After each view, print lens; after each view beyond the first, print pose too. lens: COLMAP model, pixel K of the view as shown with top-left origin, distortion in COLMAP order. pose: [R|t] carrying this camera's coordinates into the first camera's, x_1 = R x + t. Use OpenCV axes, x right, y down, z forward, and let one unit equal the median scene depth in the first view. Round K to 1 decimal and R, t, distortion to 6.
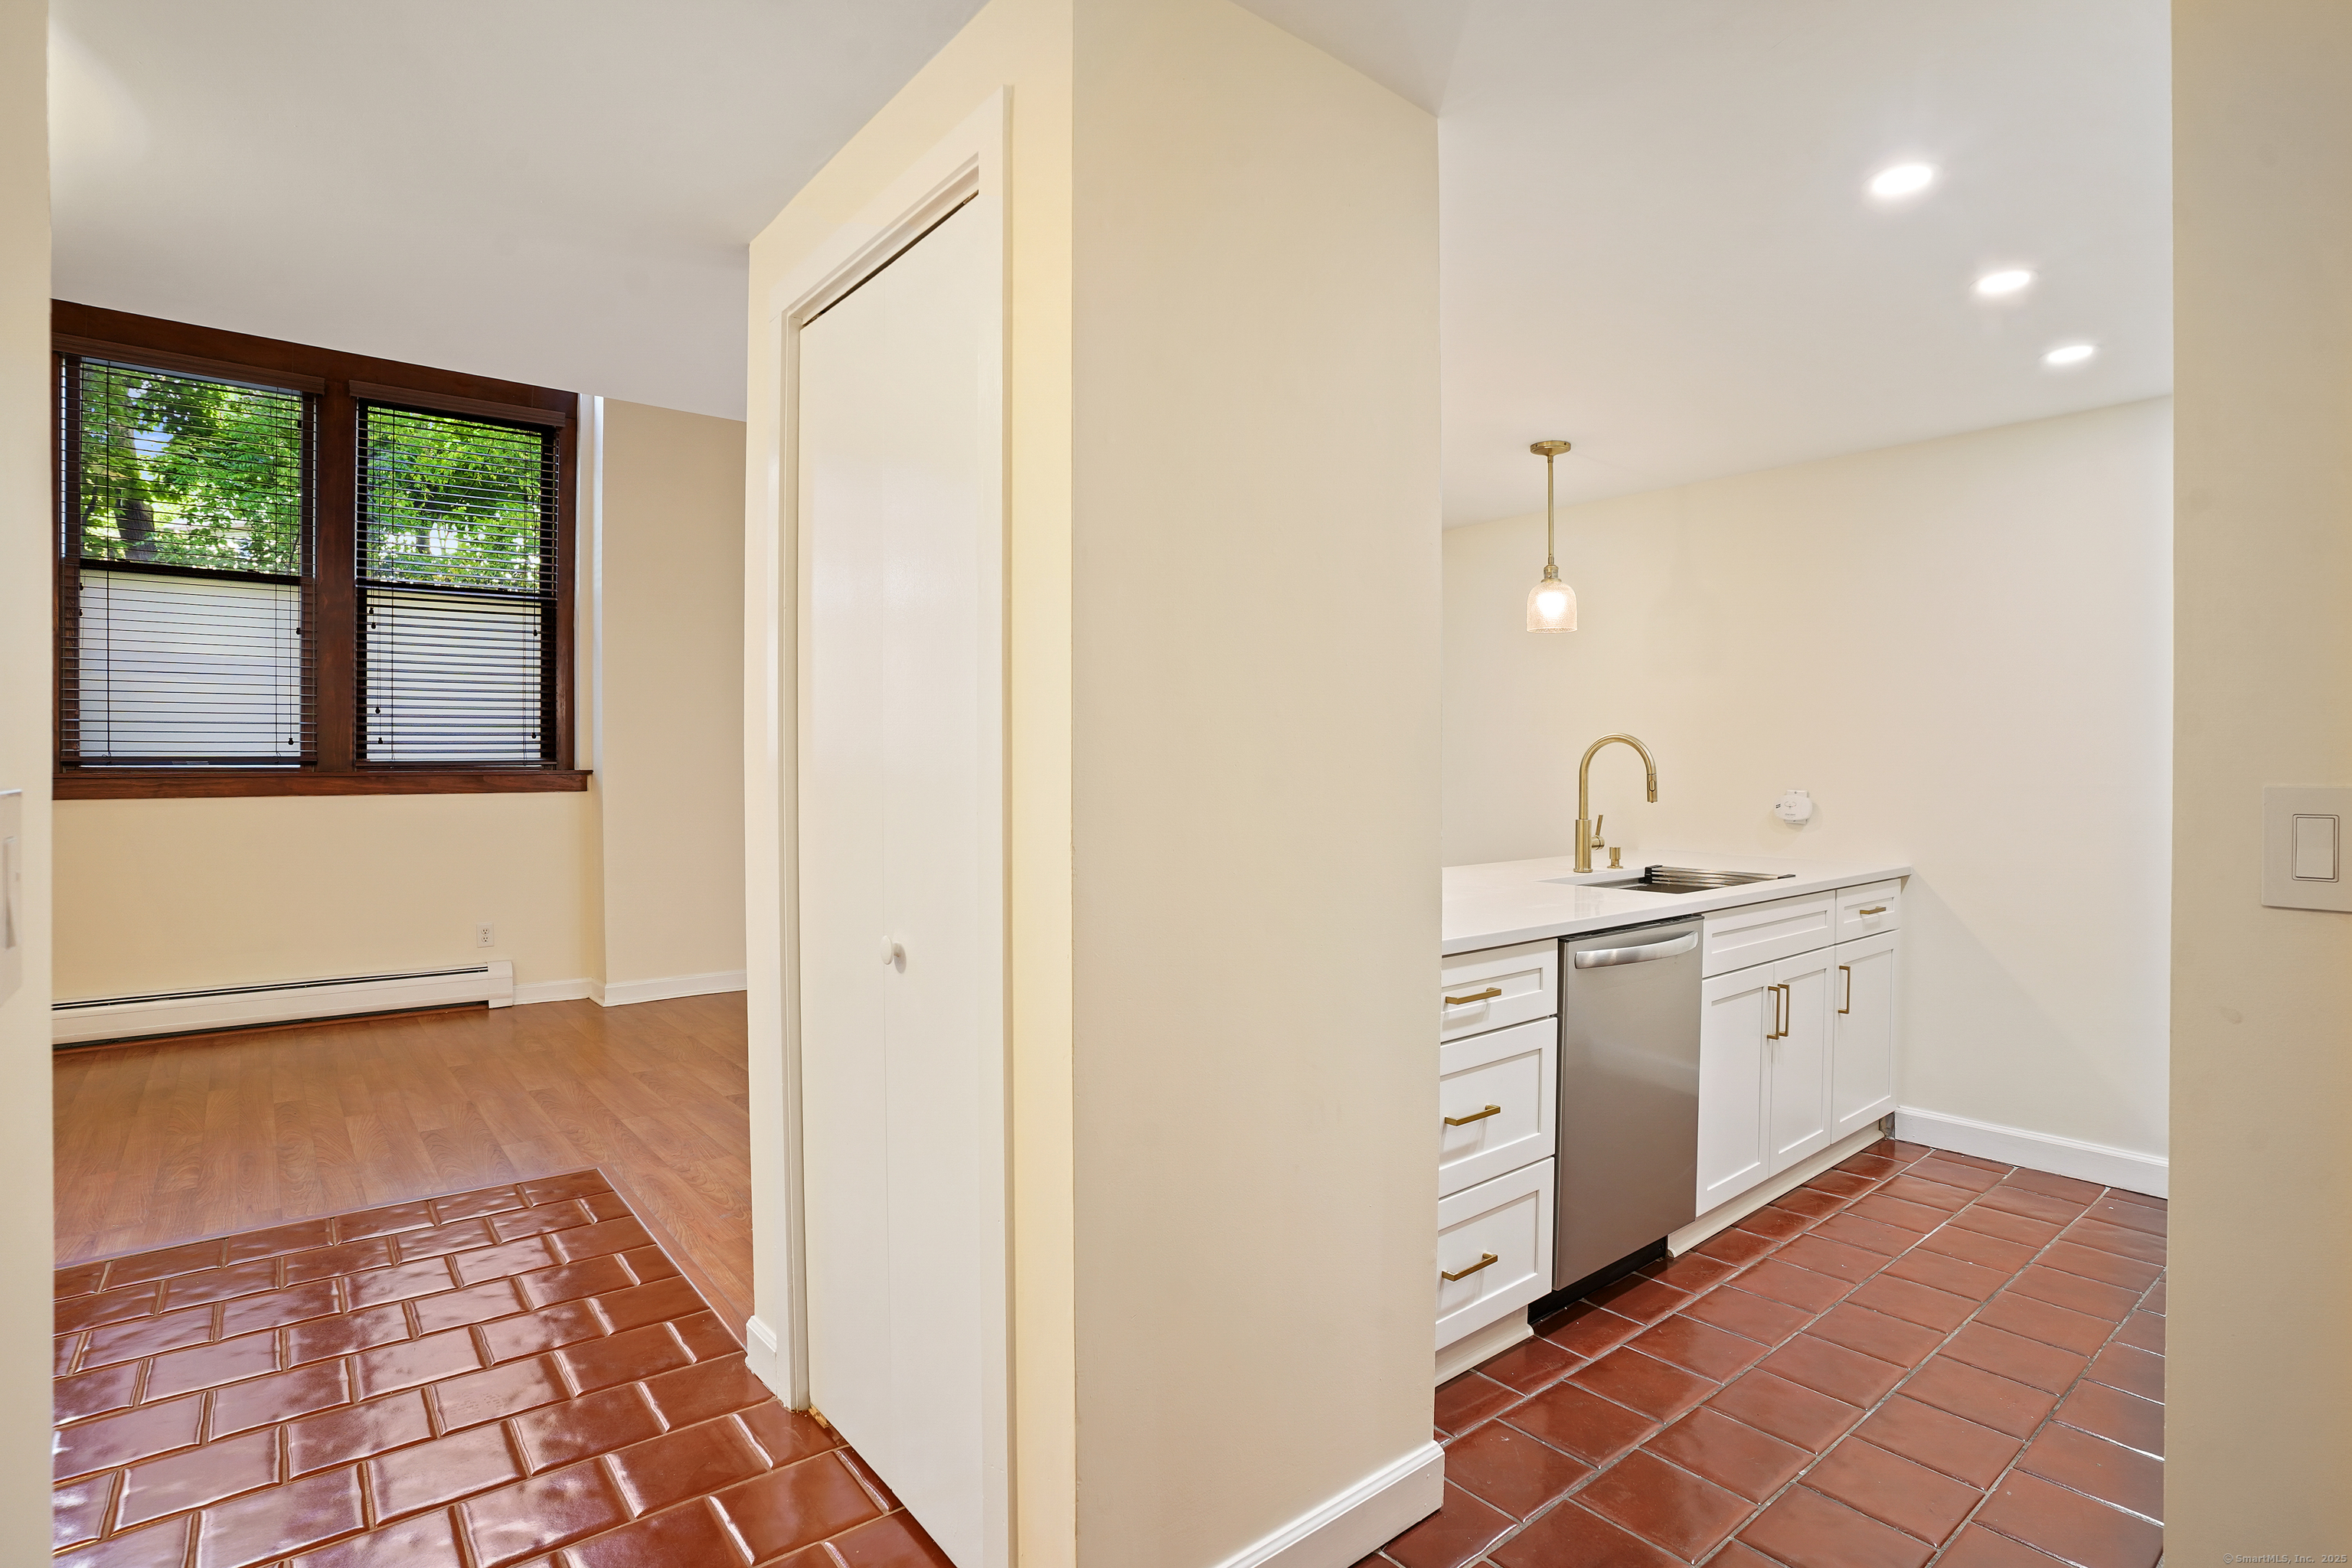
lens RADIAL K [[1176.2, 0, 1174.8], [0, 1176.2, 772.5], [0, 0, 1]] dist [-0.070470, 0.026146]
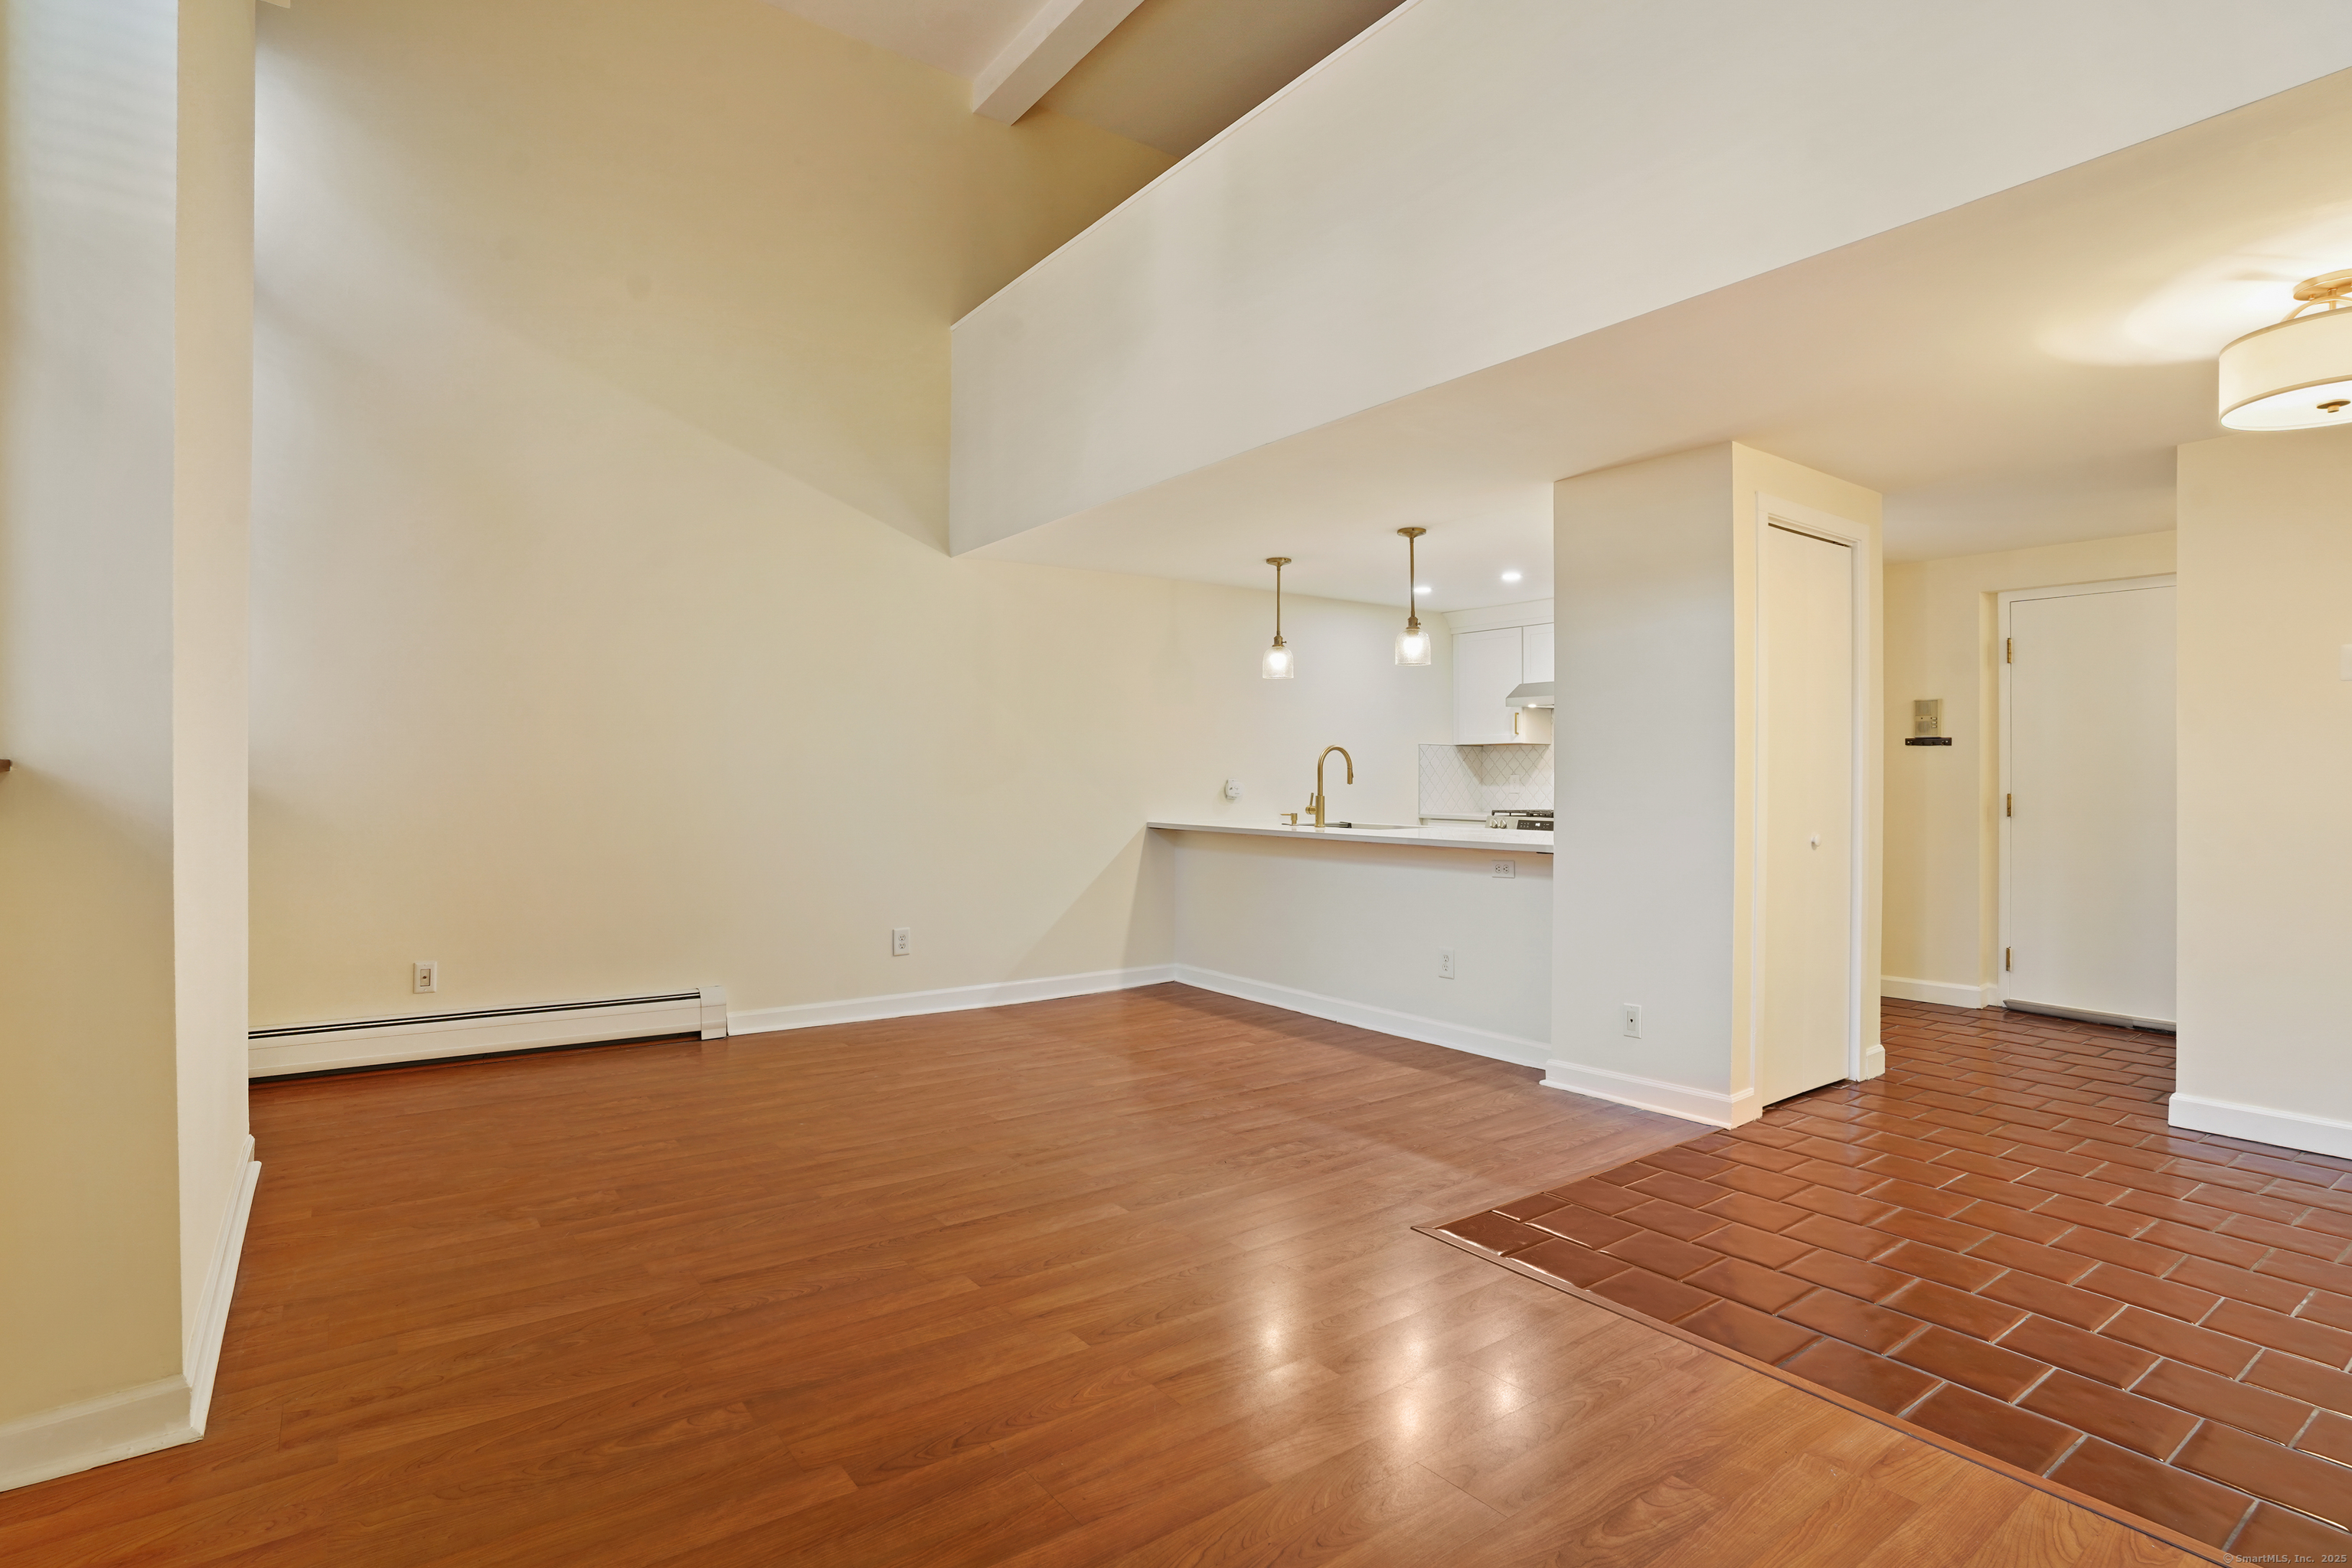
lens RADIAL K [[1176.2, 0, 1193.3], [0, 1176.2, 758.3], [0, 0, 1]] dist [-0.070470, 0.026146]
pose [[0.039448, 0.010494, 0.999167, -1.266787], [0.004953, 0.999931, -0.010697, 0.004332], [-0.999209, 0.005371, 0.039393, 1.054744]]
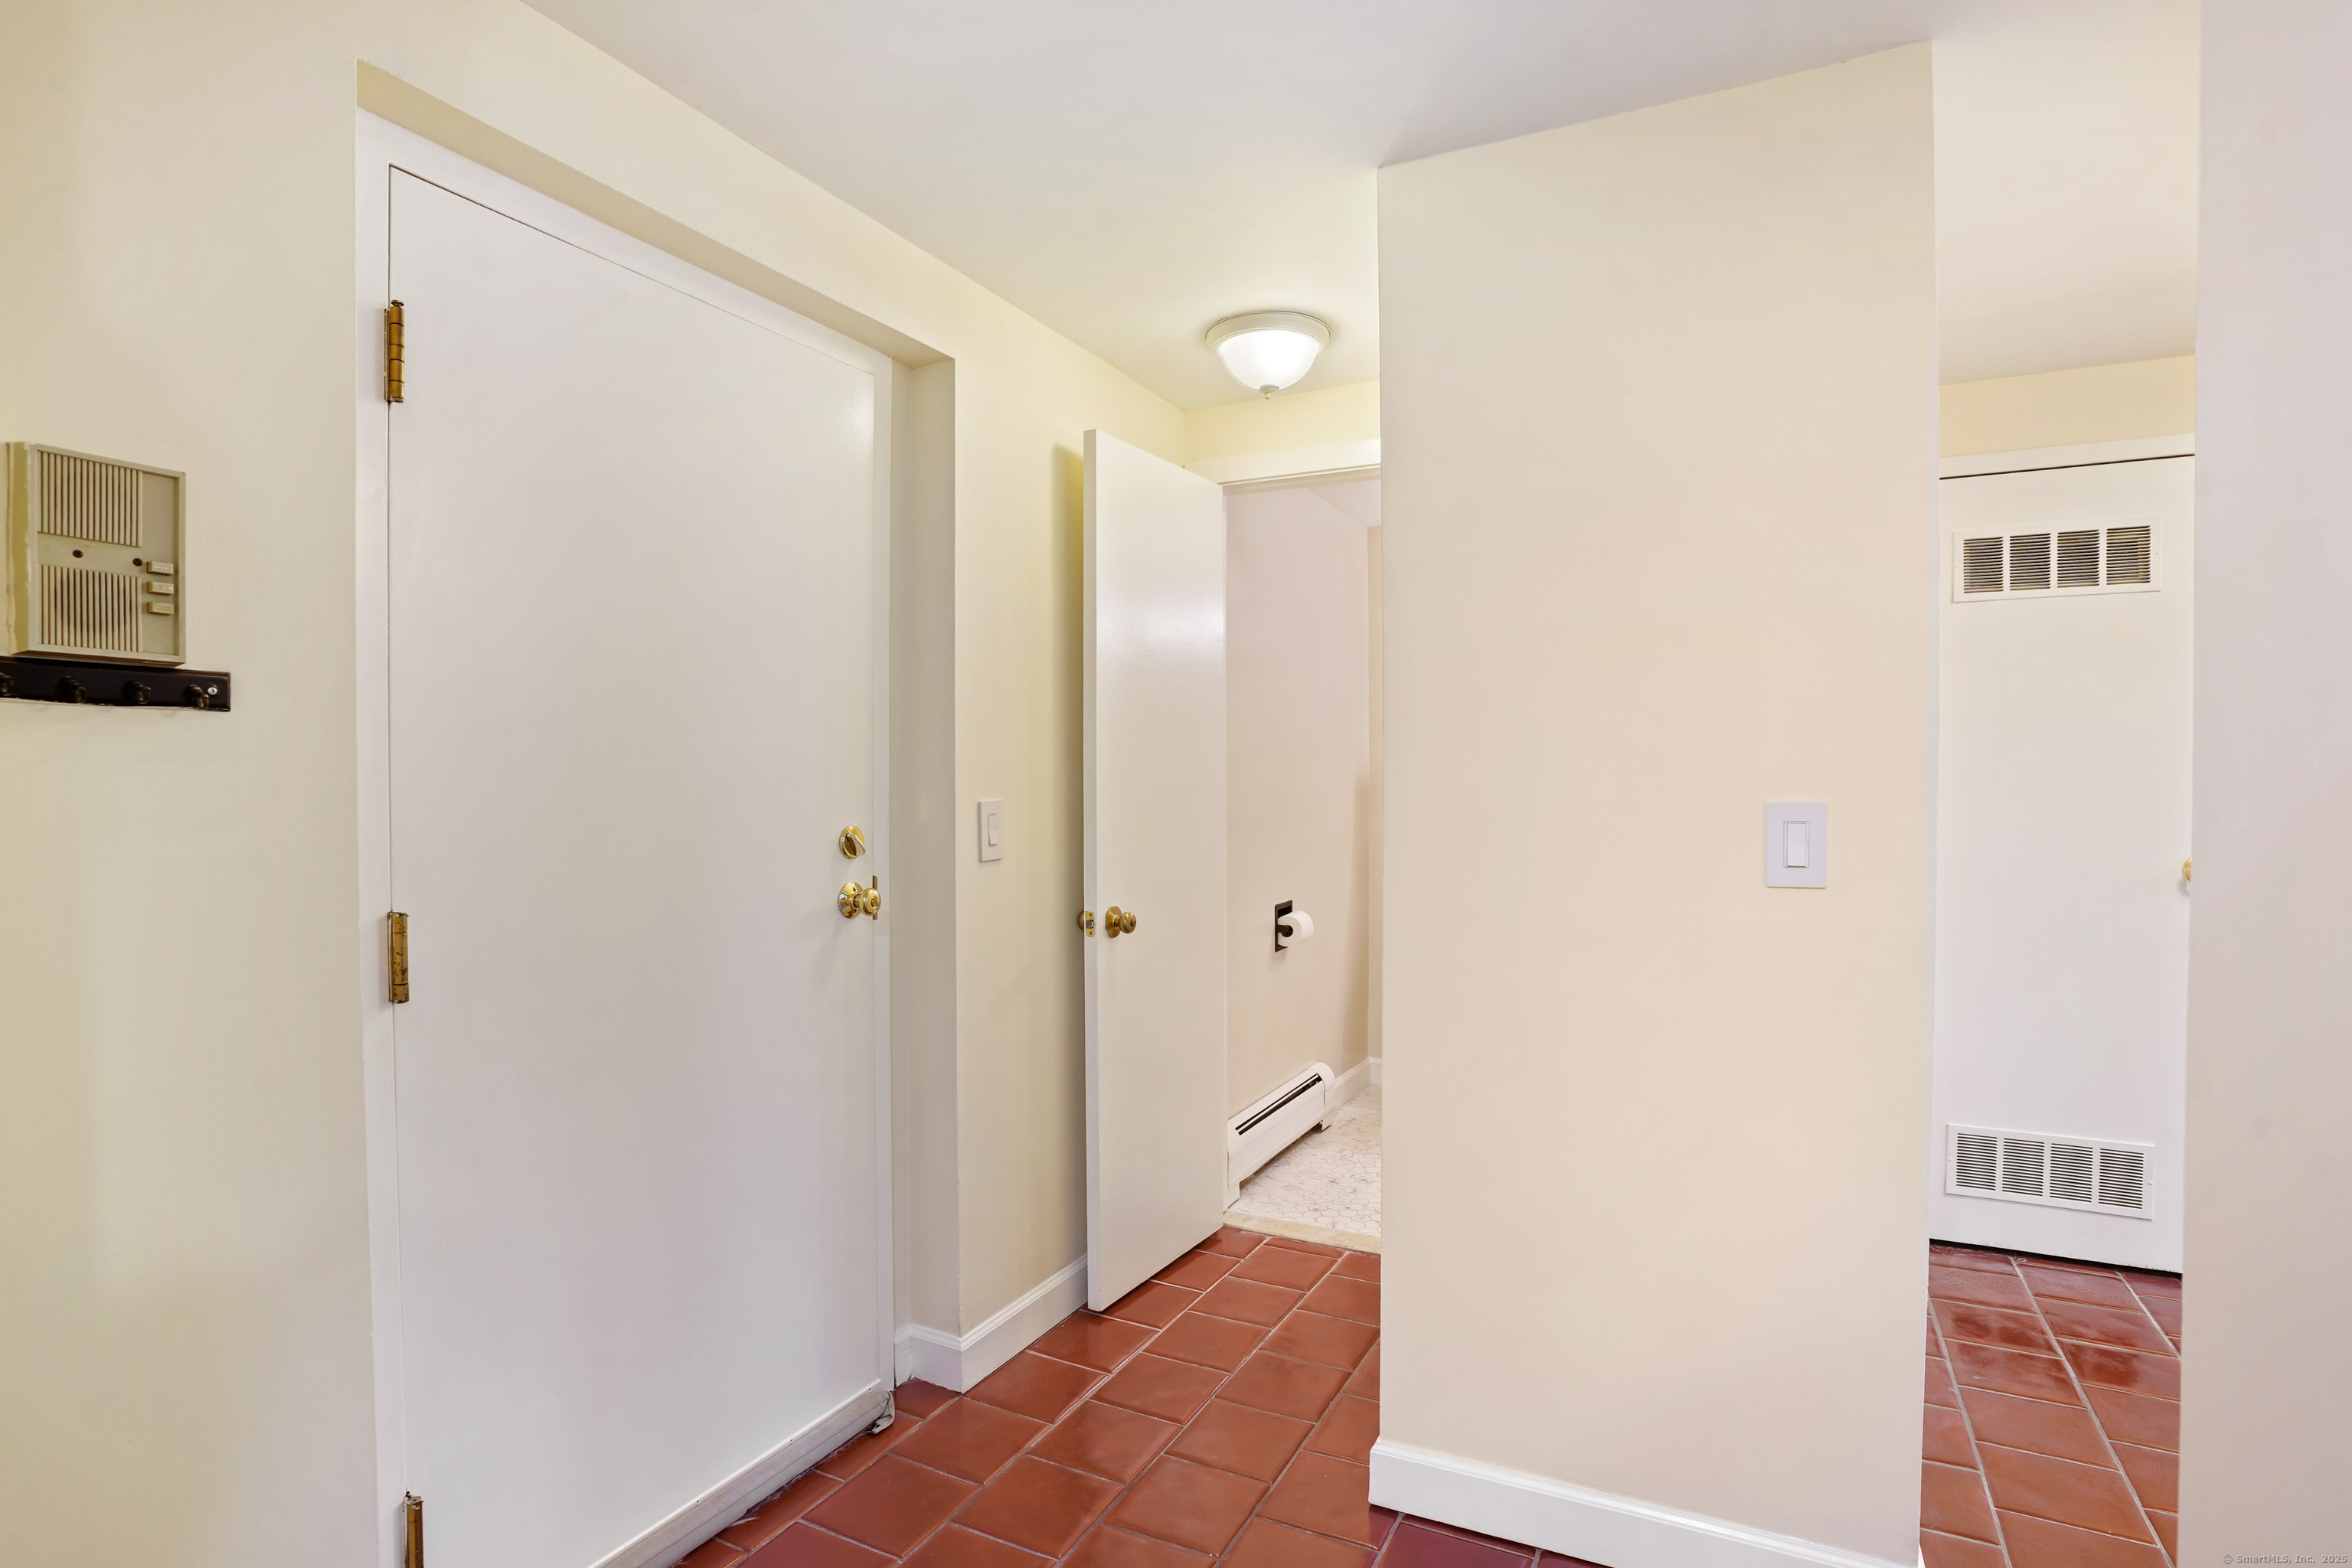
lens RADIAL K [[1176.2, 0, 1155.1], [0, 1176.2, 792.6], [0, 0, 1]] dist [-0.070470, 0.026146]
pose [[-0.913317, 0.007073, -0.407188, 0.205369], [-0.003458, 0.999678, 0.025122, -0.010836], [0.407235, 0.024352, -0.912999, 0.491072]]
